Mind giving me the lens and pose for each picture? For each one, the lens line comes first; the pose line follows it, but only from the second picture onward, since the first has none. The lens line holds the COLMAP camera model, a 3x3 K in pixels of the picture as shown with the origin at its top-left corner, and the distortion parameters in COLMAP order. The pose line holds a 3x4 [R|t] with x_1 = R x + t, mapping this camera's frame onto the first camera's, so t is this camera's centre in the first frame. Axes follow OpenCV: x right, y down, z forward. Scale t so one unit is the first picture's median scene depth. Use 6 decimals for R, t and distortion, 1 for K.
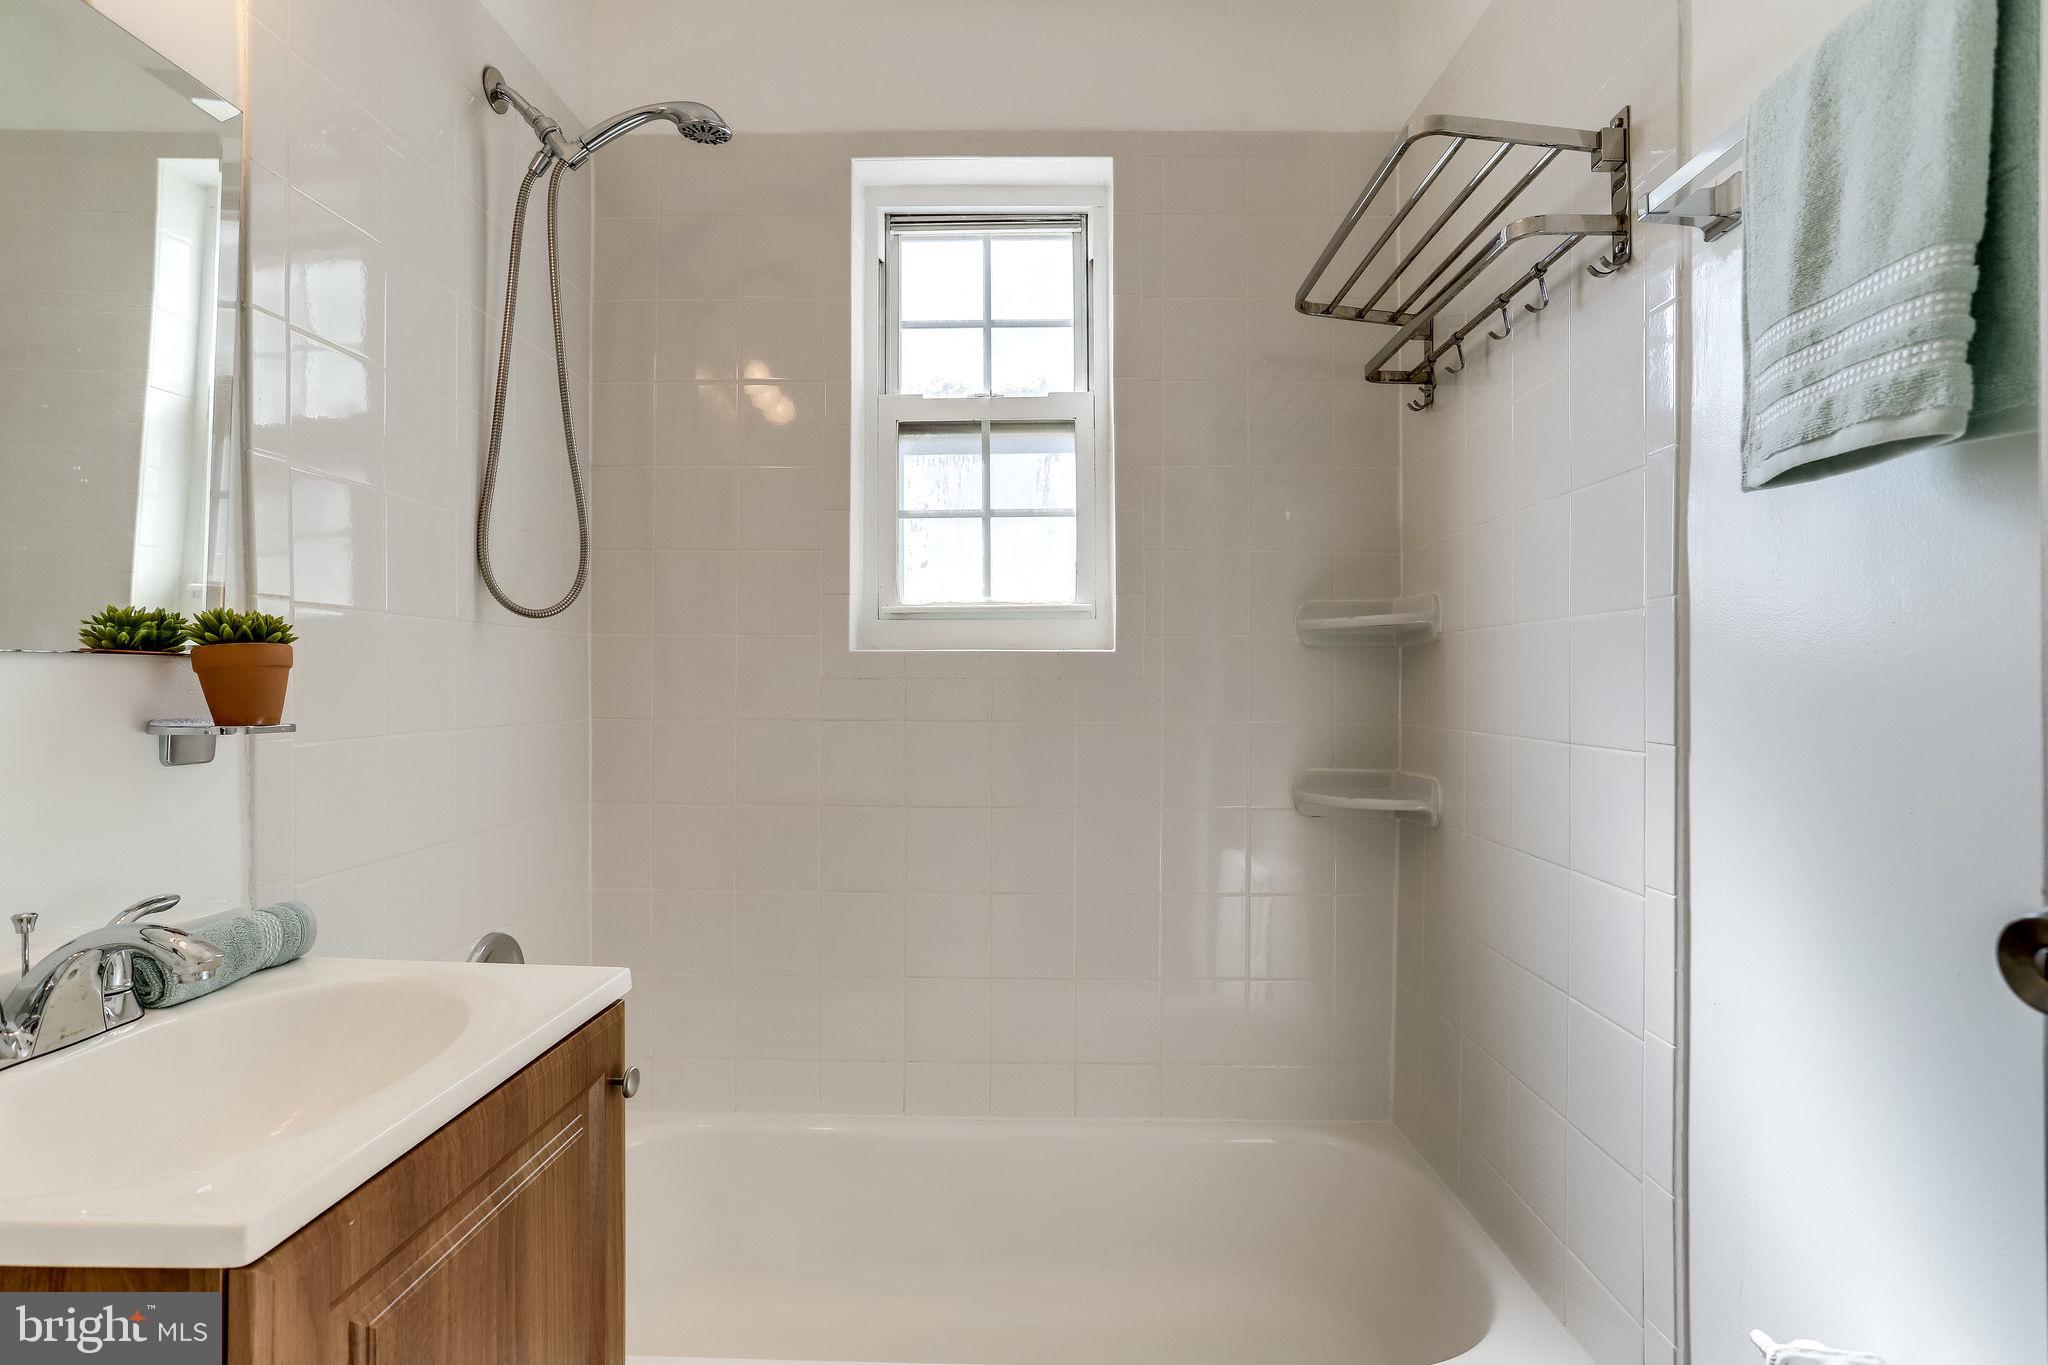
lens RADIAL K [[1001.5, 0, 1032.4], [0, 1001.5, 671.9], [0, 0, 1]] dist [-0.043552, 0.022327]
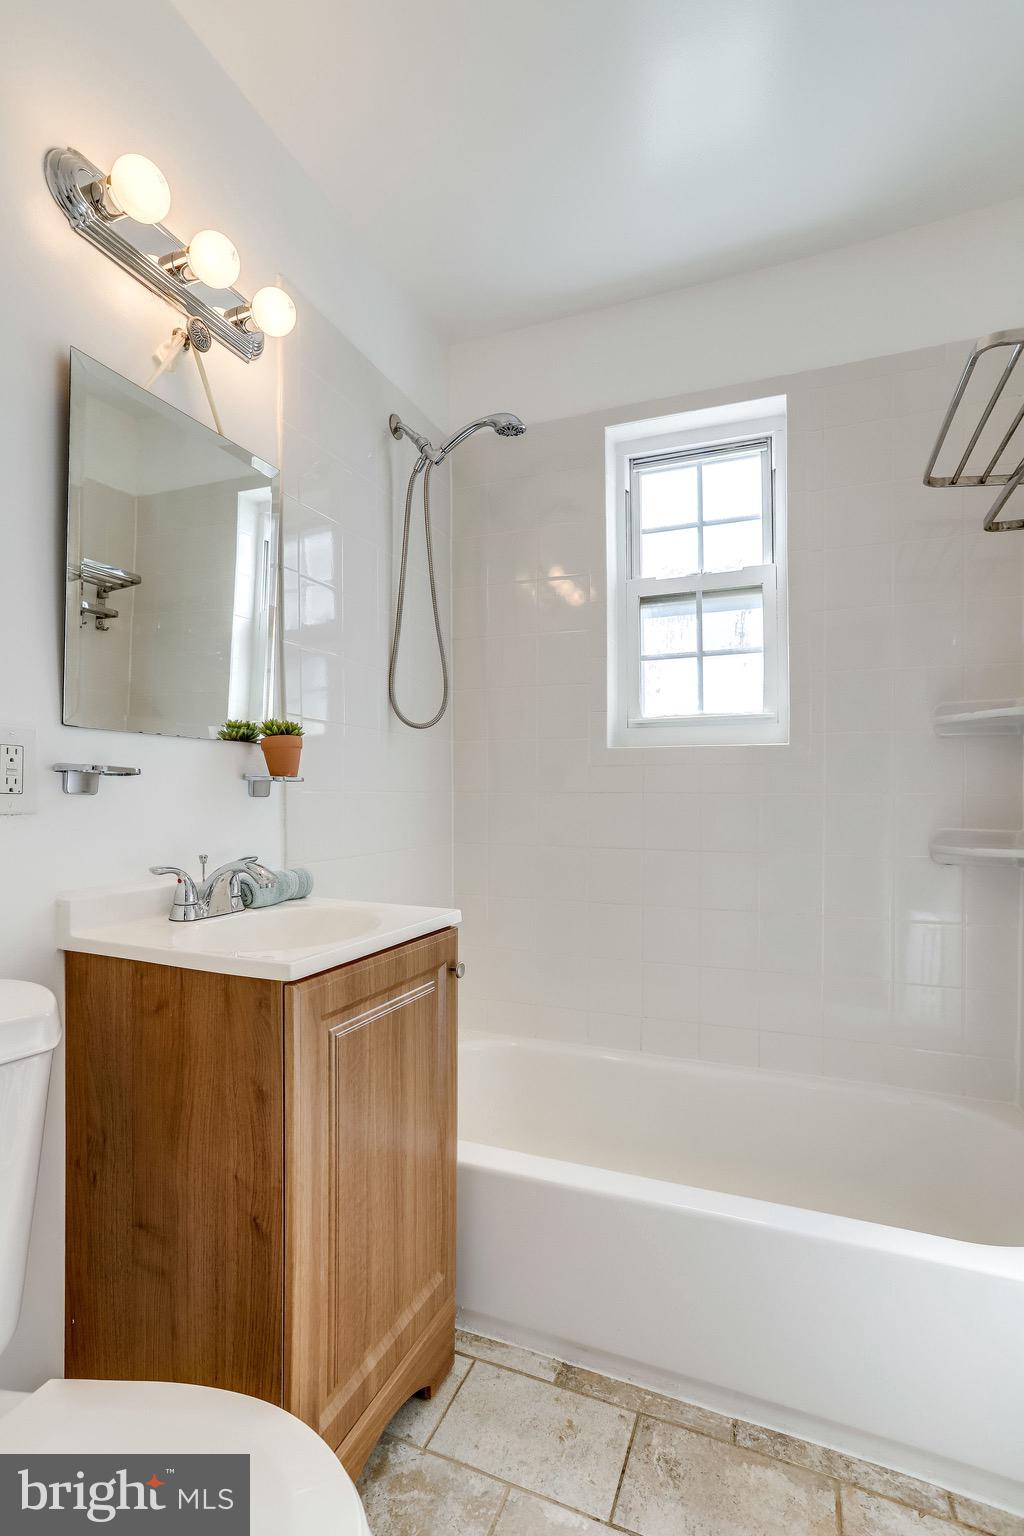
lens RADIAL K [[751.1, 0, 507.0], [0, 751.1, 801.2], [0, 0, 1]] dist [-0.043552, 0.022327]
pose [[0.932178, -0.000013, -0.362001, 0.098937], [0.004621, 0.999919, 0.011863, 0.049105], [0.361972, -0.012731, 0.932102, -0.143494]]
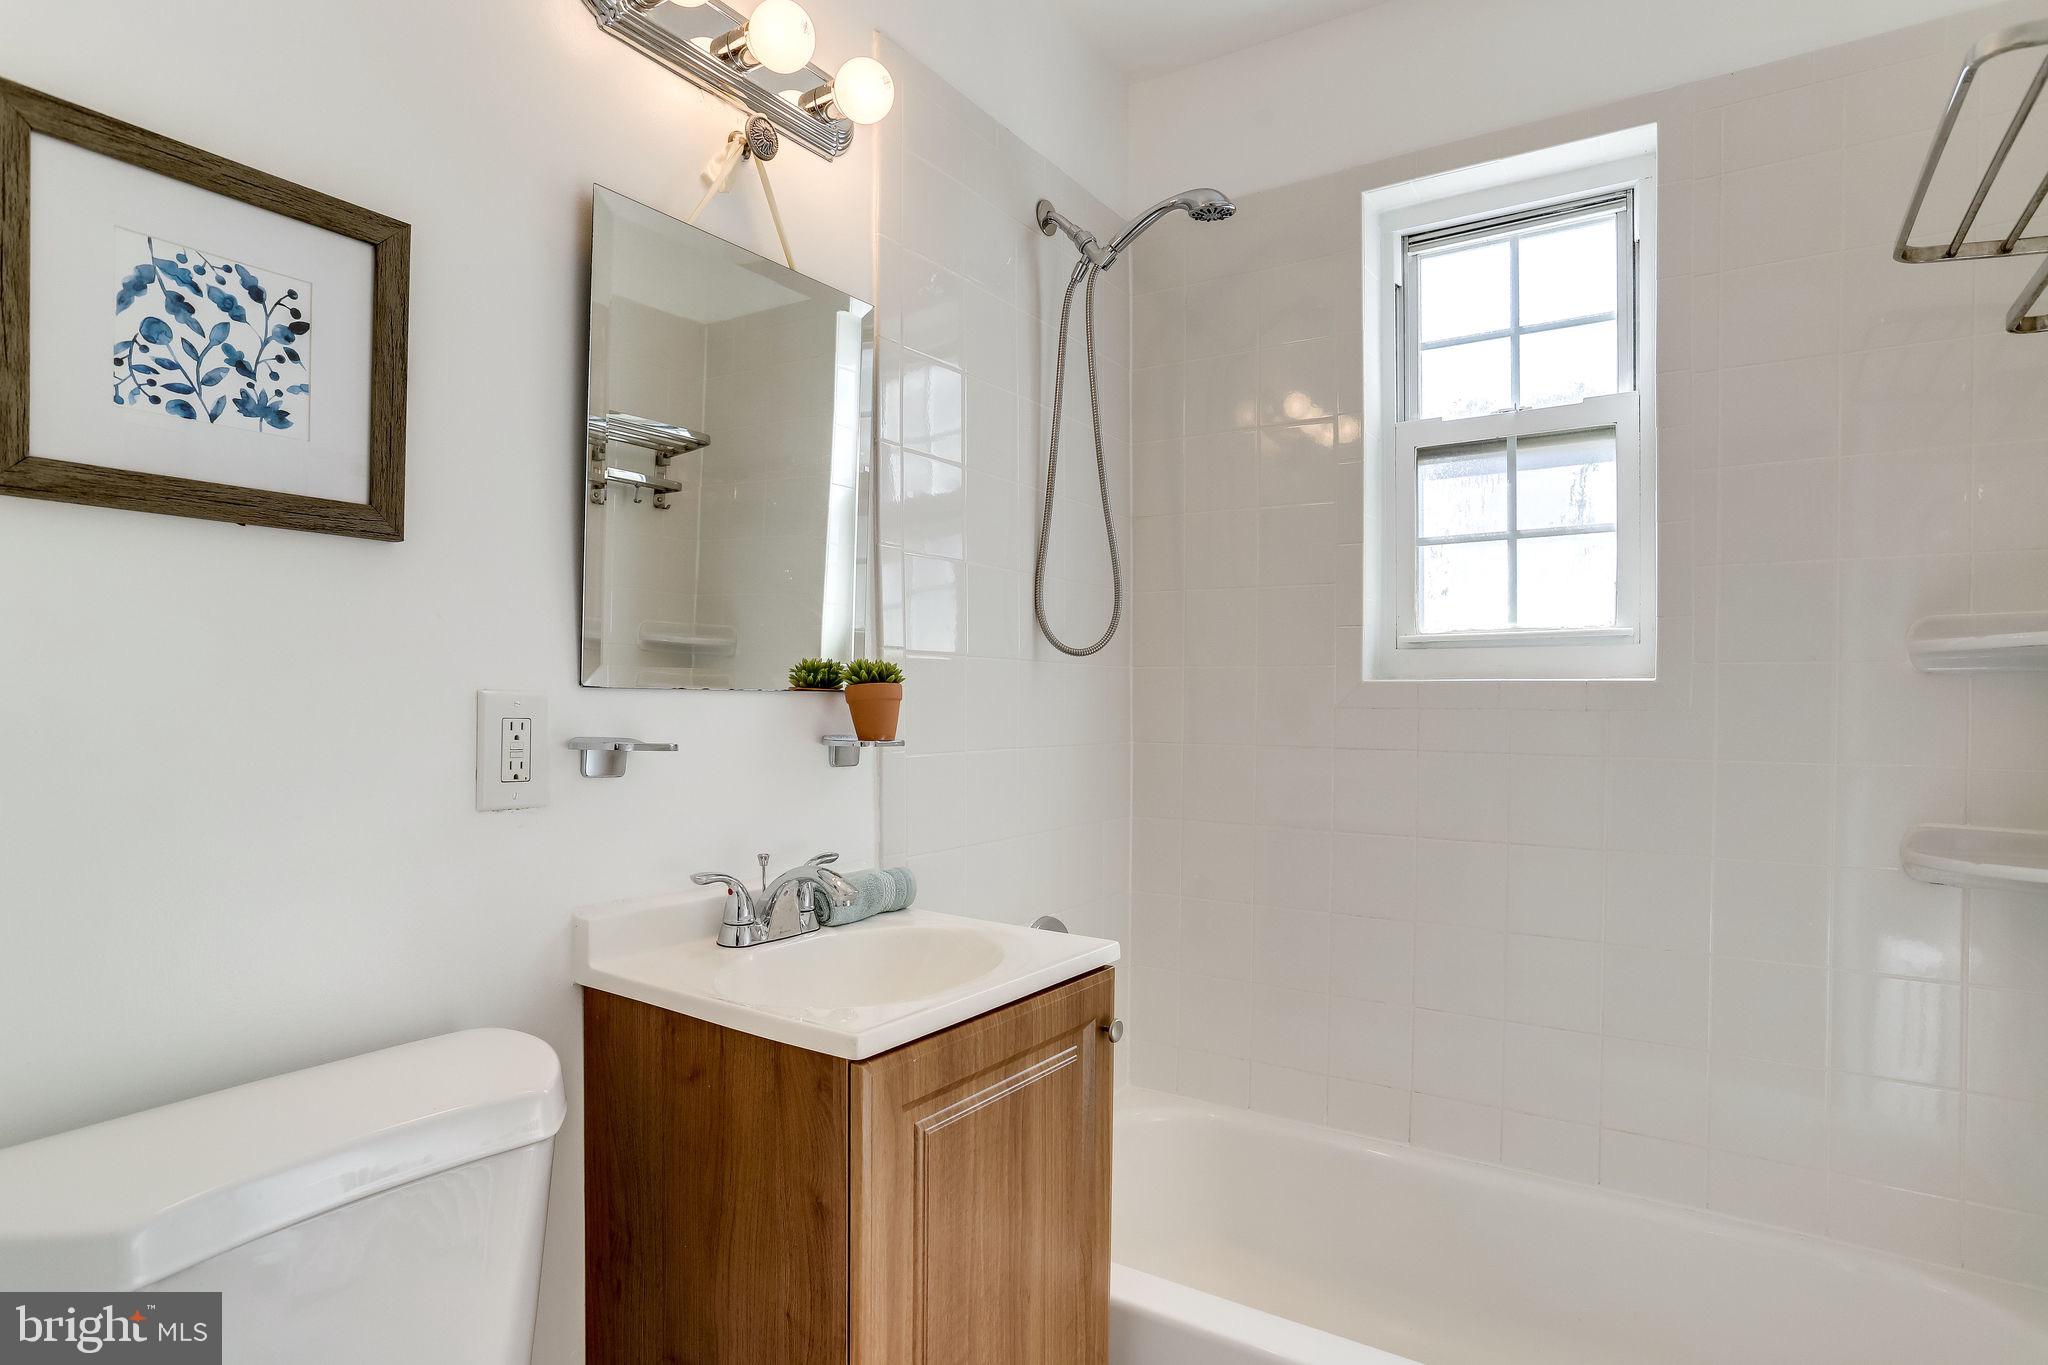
lens RADIAL K [[1102.4, 0, 1026.8], [0, 1102.4, 714.5], [0, 0, 1]] dist [-0.046543, 0.018476]
pose [[0.844262, 0.009281, -0.535851, 0.136836], [-0.001220, 0.999881, 0.015395, -0.004751], [0.535930, -0.012343, 0.844172, -0.130990]]
